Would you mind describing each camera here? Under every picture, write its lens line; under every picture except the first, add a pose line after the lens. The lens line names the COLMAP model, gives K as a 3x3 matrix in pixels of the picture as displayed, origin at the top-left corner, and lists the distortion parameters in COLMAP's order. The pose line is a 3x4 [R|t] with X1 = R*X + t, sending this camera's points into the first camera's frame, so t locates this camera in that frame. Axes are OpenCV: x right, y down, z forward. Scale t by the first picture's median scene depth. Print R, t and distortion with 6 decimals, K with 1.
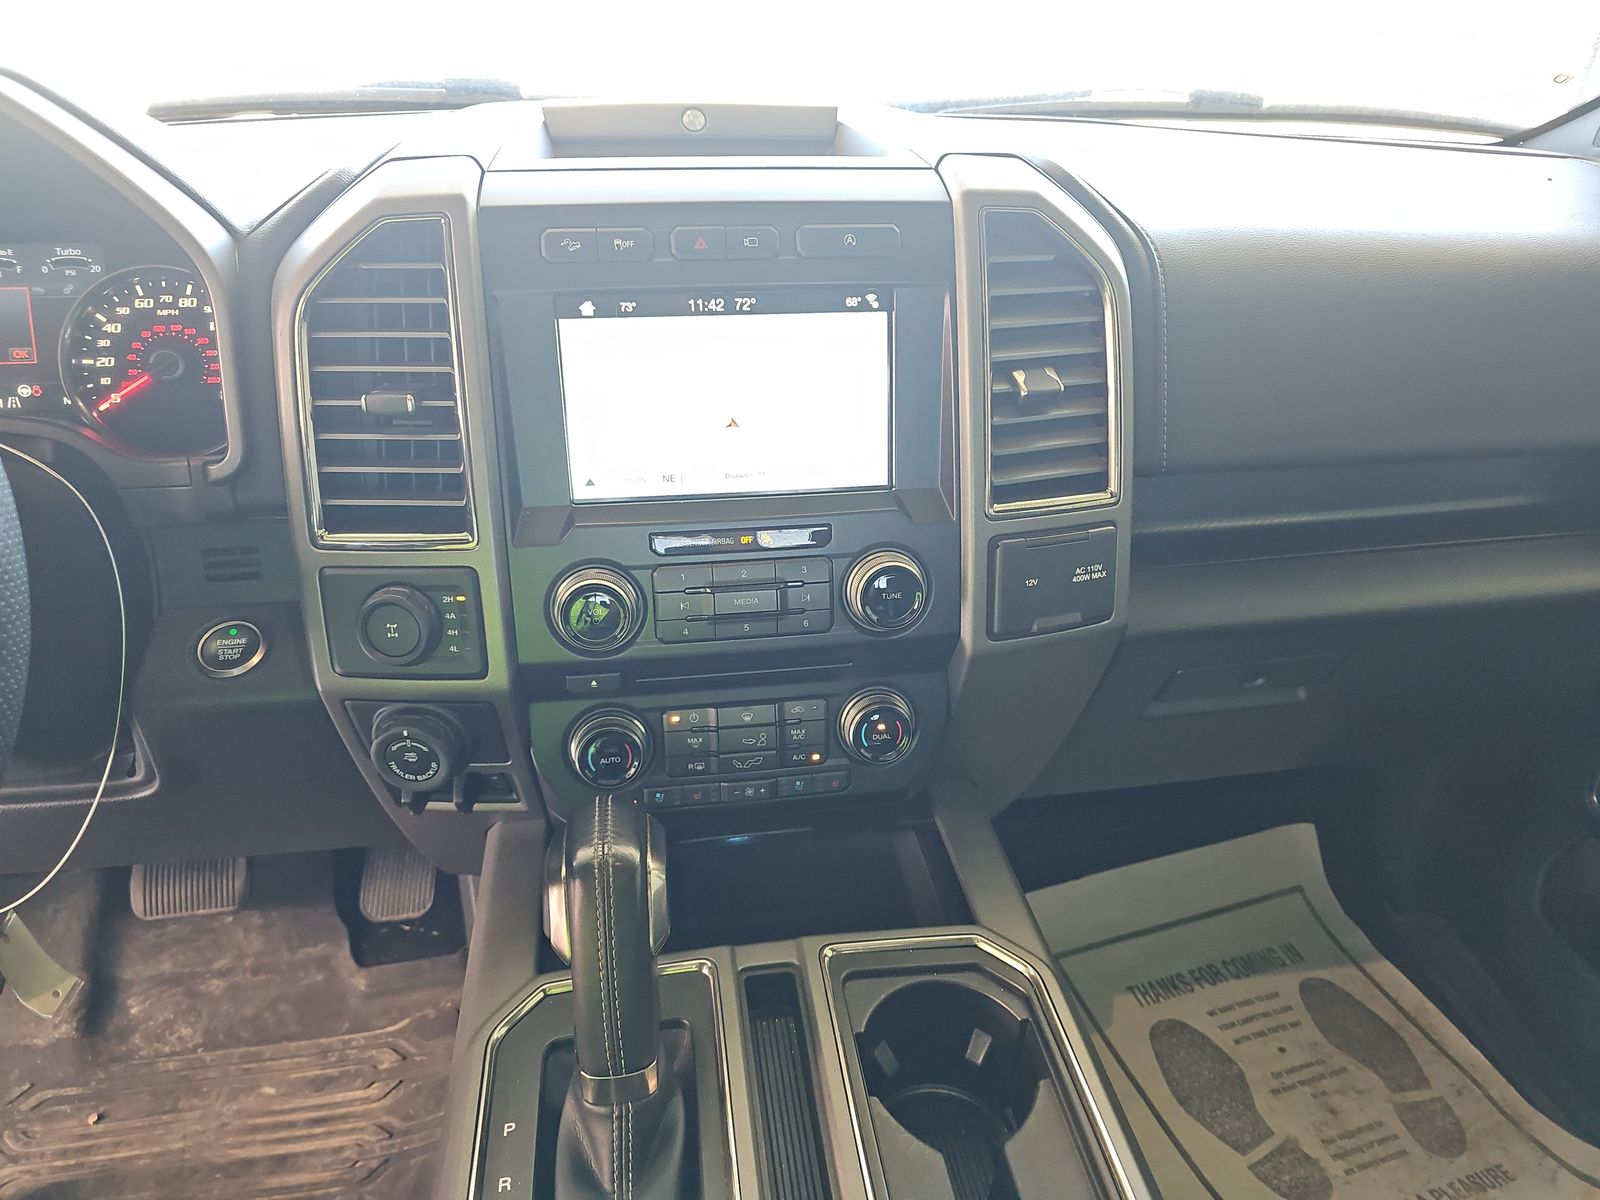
lens RADIAL K [[1036.7, 0, 800.0], [0, 1036.7, 600.0], [0, 0, 1]] dist [0.006753, -0.004519]
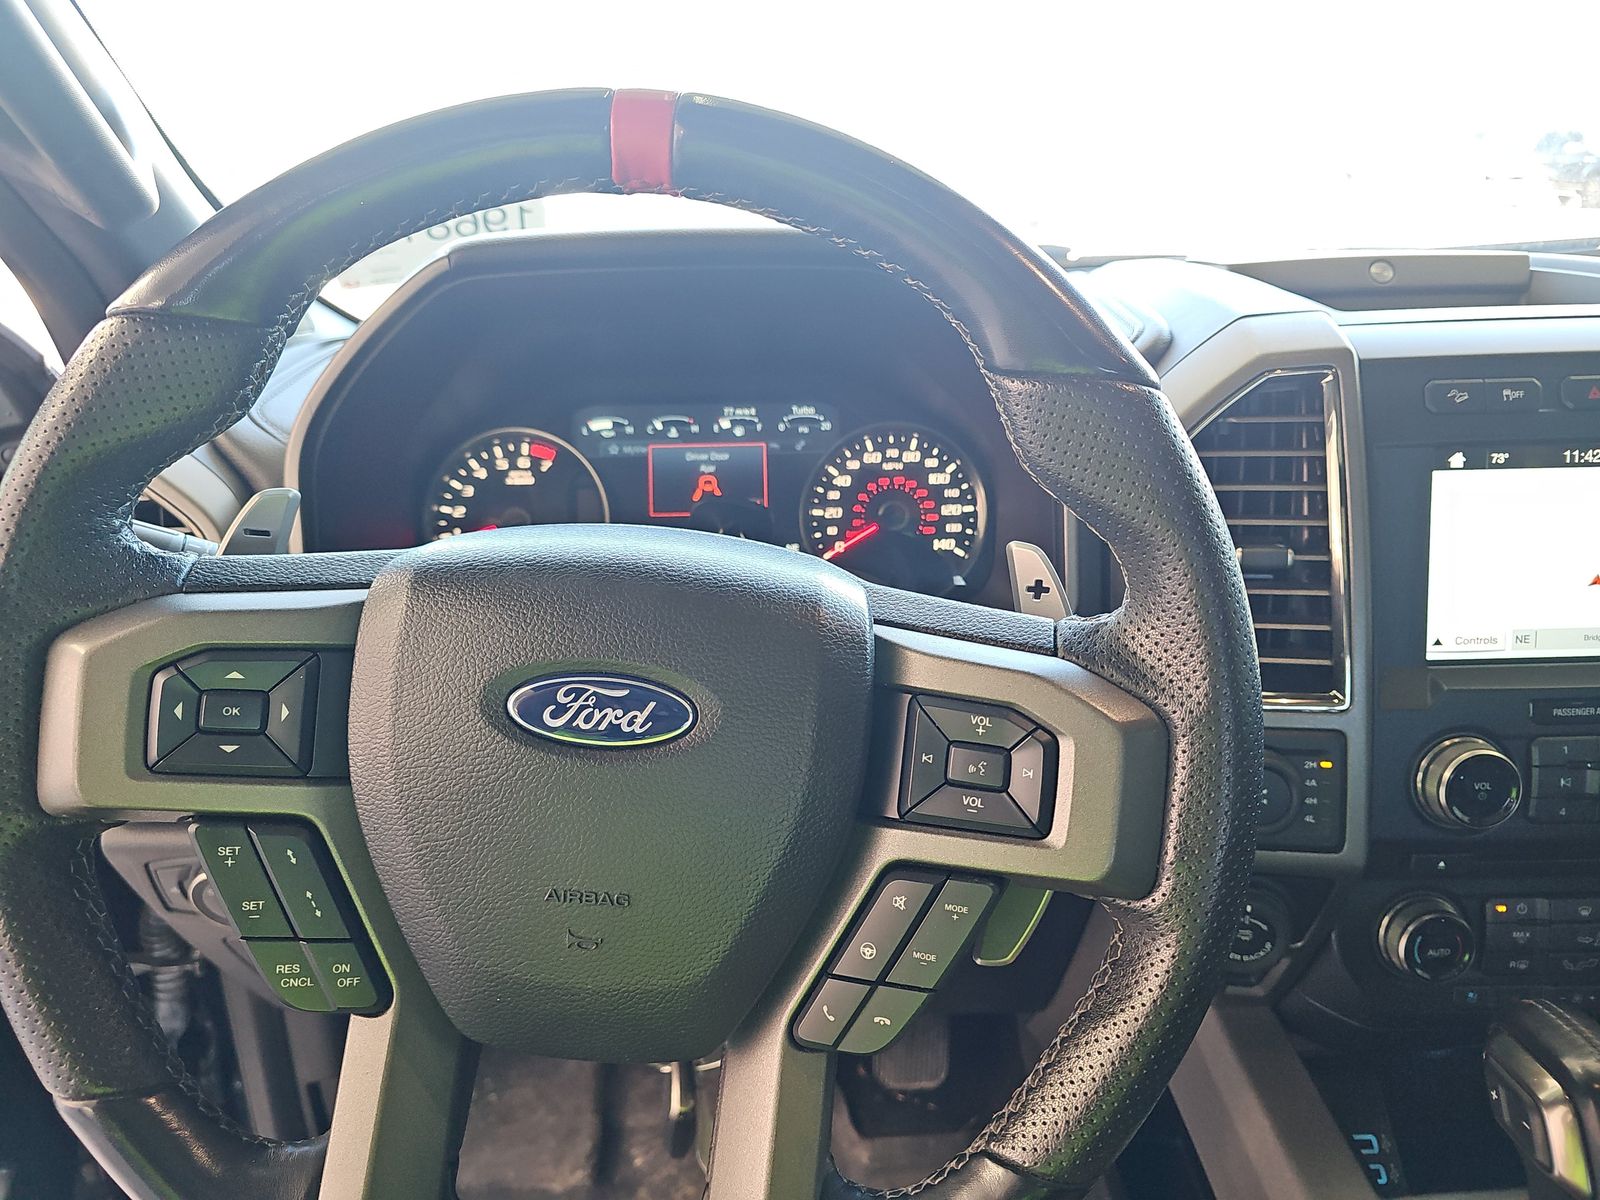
lens RADIAL K [[1036.7, 0, 800.0], [0, 1036.7, 600.0], [0, 0, 1]] dist [0.006753, -0.004519]
pose [[0.986455, 0.017988, -0.163041, -0.532701], [-0.040358, 0.990030, -0.134952, -0.002284], [0.158988, 0.139704, 0.977346, -0.003272]]
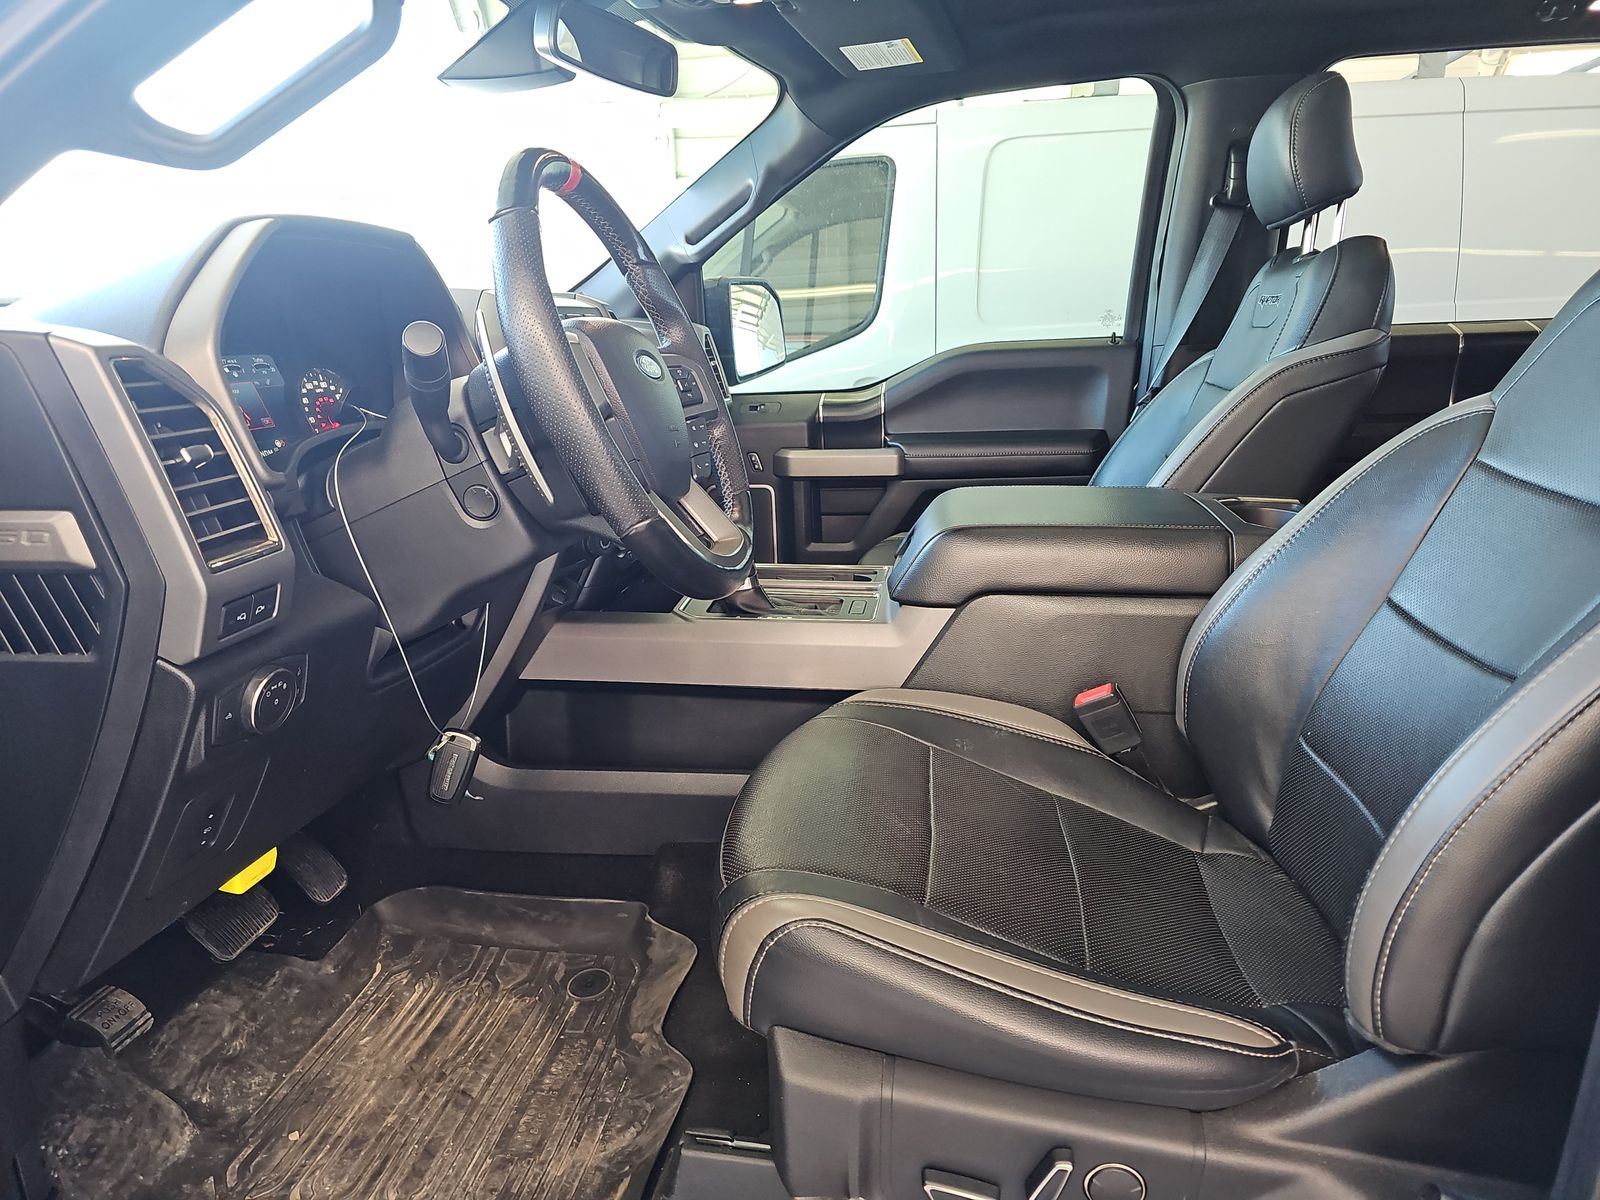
lens RADIAL K [[1036.7, 0, 800.0], [0, 1036.7, 600.0], [0, 0, 1]] dist [0.006753, -0.004519]
pose [[0.308189, -0.273321, 0.911216, -1.975466], [0.468261, 0.877354, 0.104790, 0.199241], [-0.828101, 0.394392, 0.398376, -0.153822]]
